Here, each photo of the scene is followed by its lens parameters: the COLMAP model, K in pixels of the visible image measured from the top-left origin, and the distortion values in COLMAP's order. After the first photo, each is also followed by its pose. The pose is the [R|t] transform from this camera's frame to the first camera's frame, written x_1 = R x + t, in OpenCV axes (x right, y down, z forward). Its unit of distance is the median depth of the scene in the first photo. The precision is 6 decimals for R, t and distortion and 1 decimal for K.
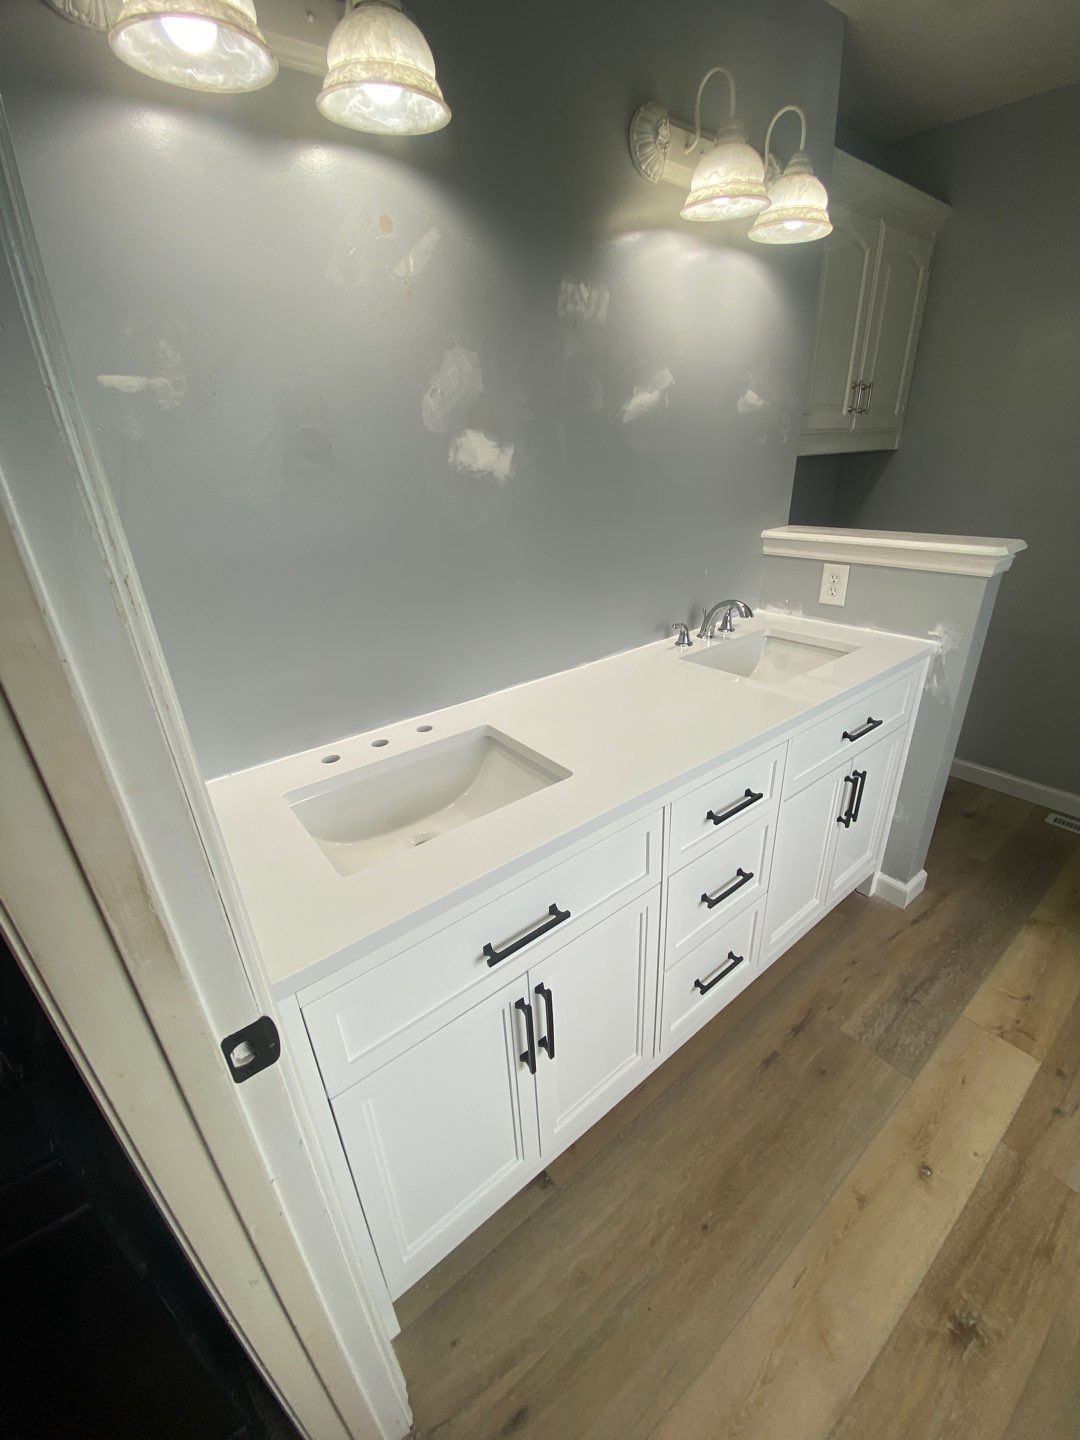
lens RADIAL K [[587.6, 0, 528.1], [0, 587.6, 720.7], [0, 0, 1]] dist [0.015124, -0.019374]
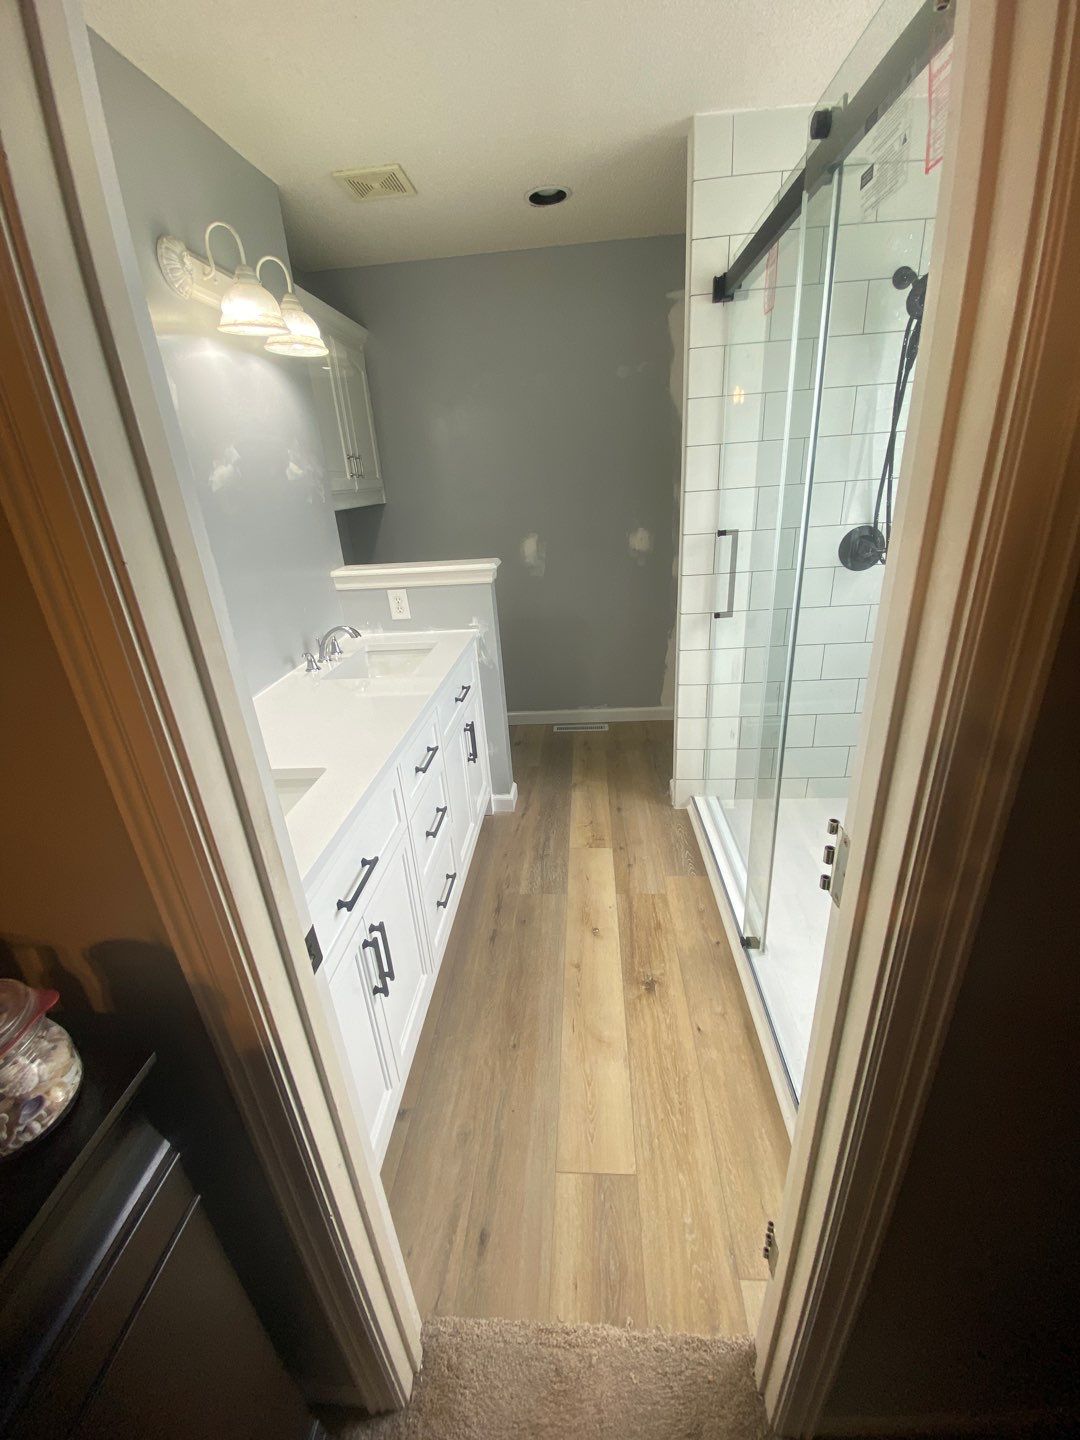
lens RADIAL K [[583.7, 0, 546.6], [0, 583.7, 715.0], [0, 0, 1]] dist [0.000432, -0.010536]
pose [[0.658087, -0.275844, 0.700594, -0.309994], [0.328229, 0.942510, 0.062779, 0.040349], [-0.677634, 0.188641, 0.710793, -0.148697]]
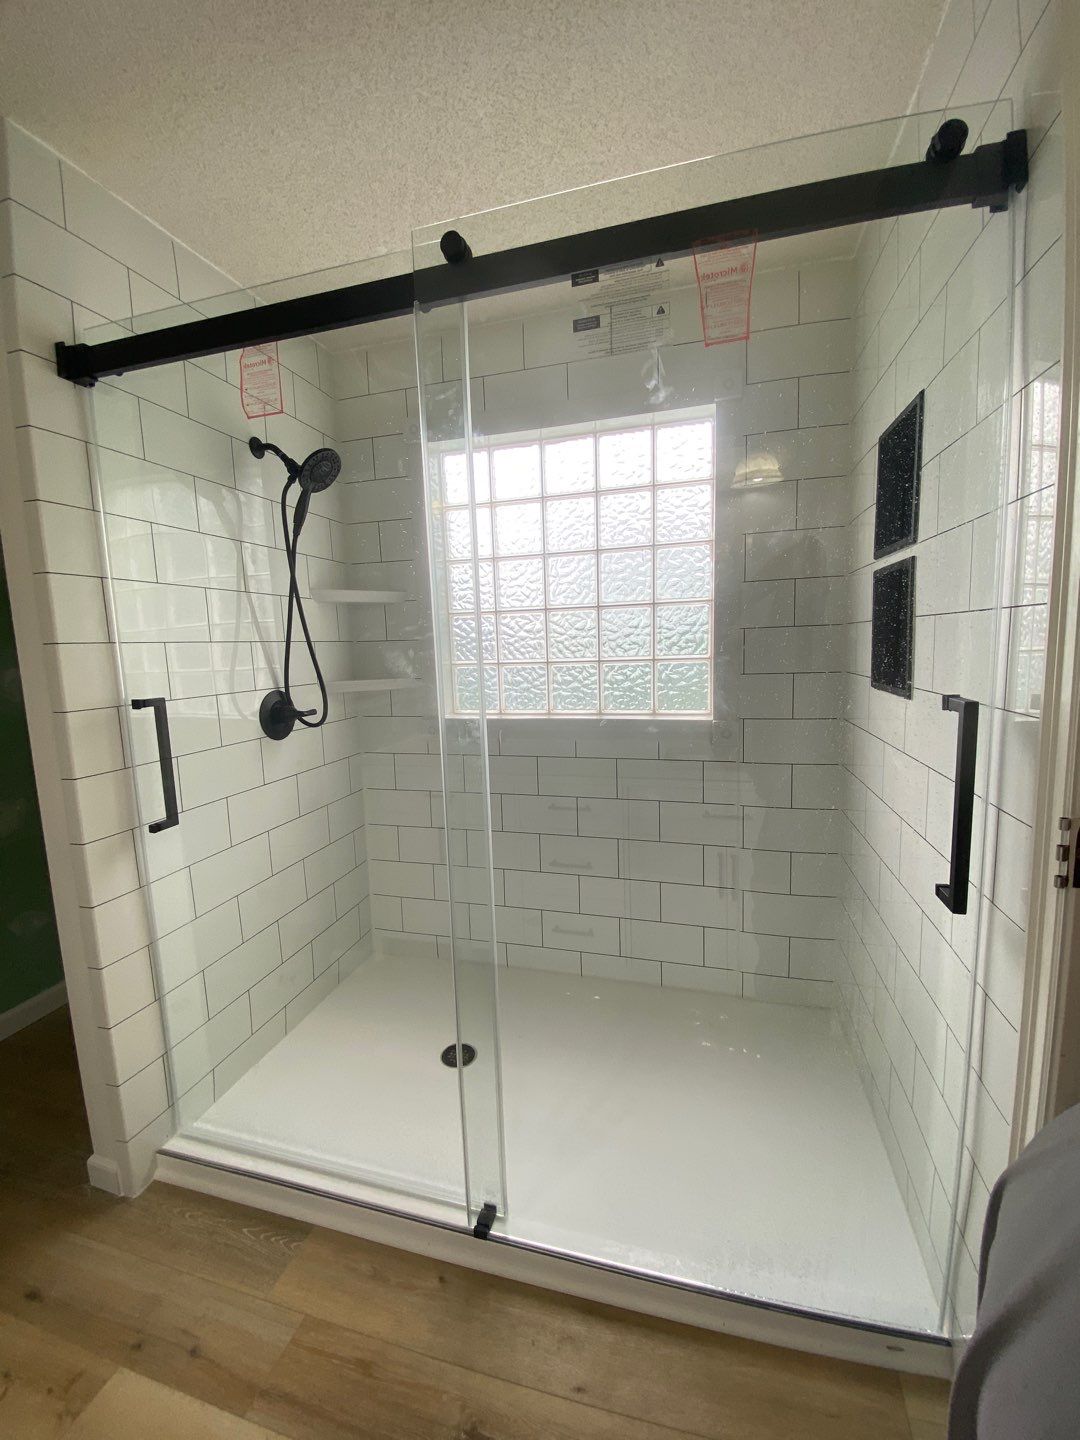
lens RADIAL K [[583.7, 0, 546.6], [0, 583.7, 715.0], [0, 0, 1]] dist [0.000432, -0.010536]
pose [[-0.599499, -0.017470, 0.800185, -0.038192], [0.380802, 0.873129, 0.304360, -0.165672], [-0.703982, 0.487175, -0.516788, 0.513271]]
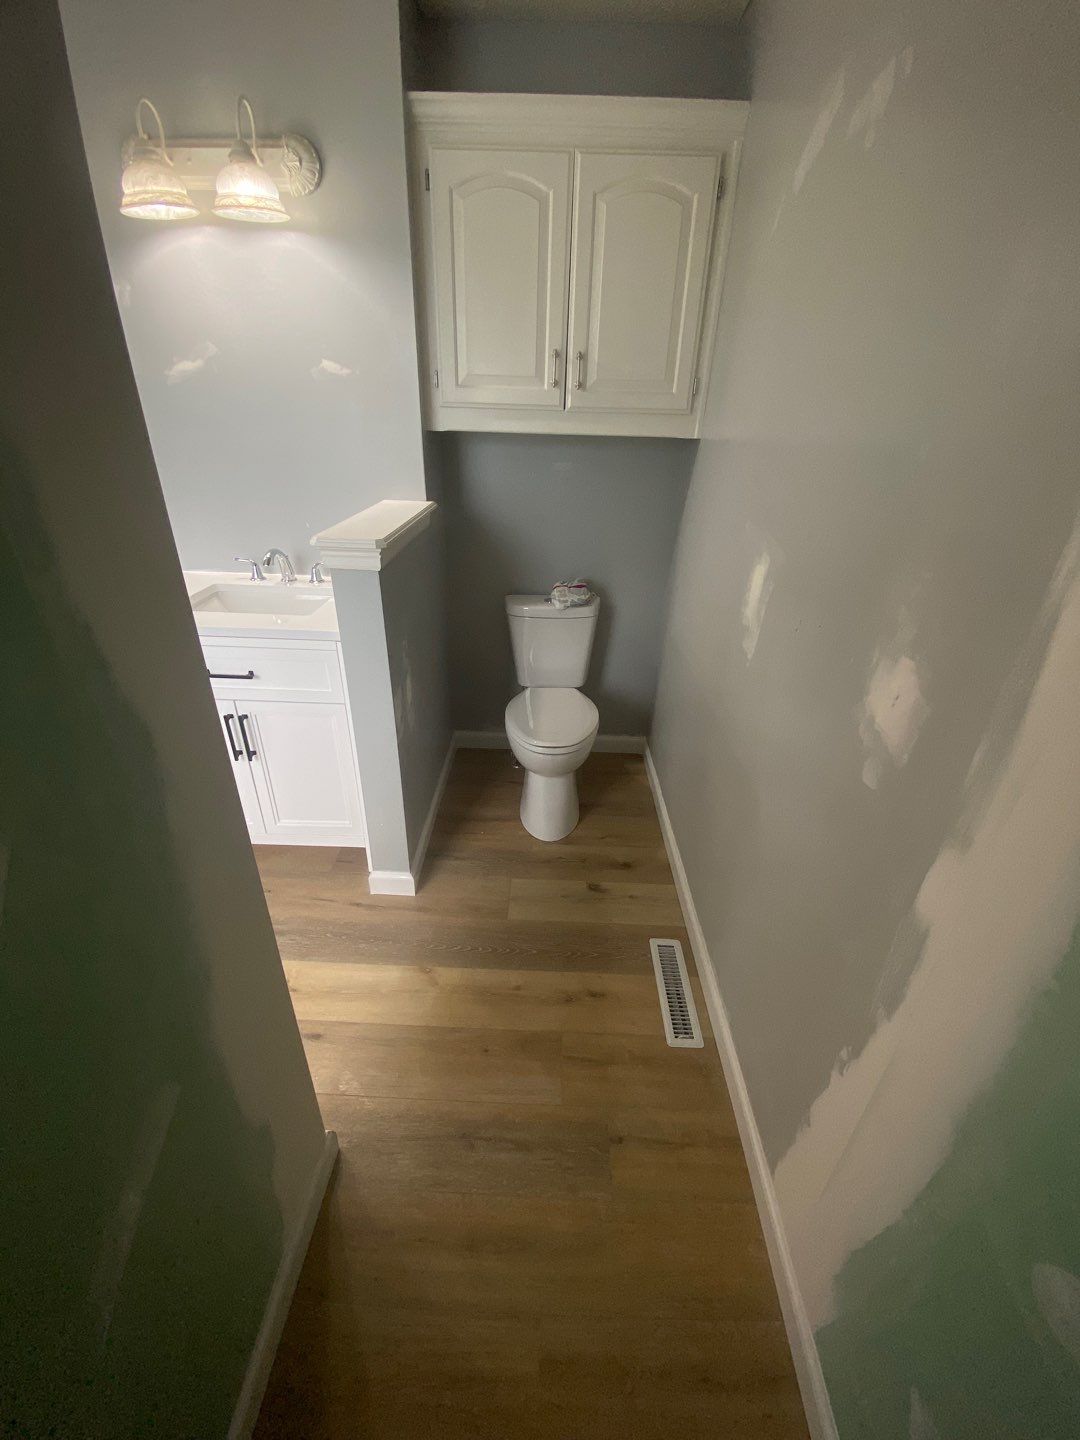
lens RADIAL K [[583.7, 0, 546.6], [0, 583.7, 715.0], [0, 0, 1]] dist [0.000432, -0.010536]
pose [[0.769570, 0.358689, -0.528304, 1.669498], [-0.320139, 0.932567, 0.166821, -0.297499], [0.552516, 0.040750, 0.832506, 0.413200]]
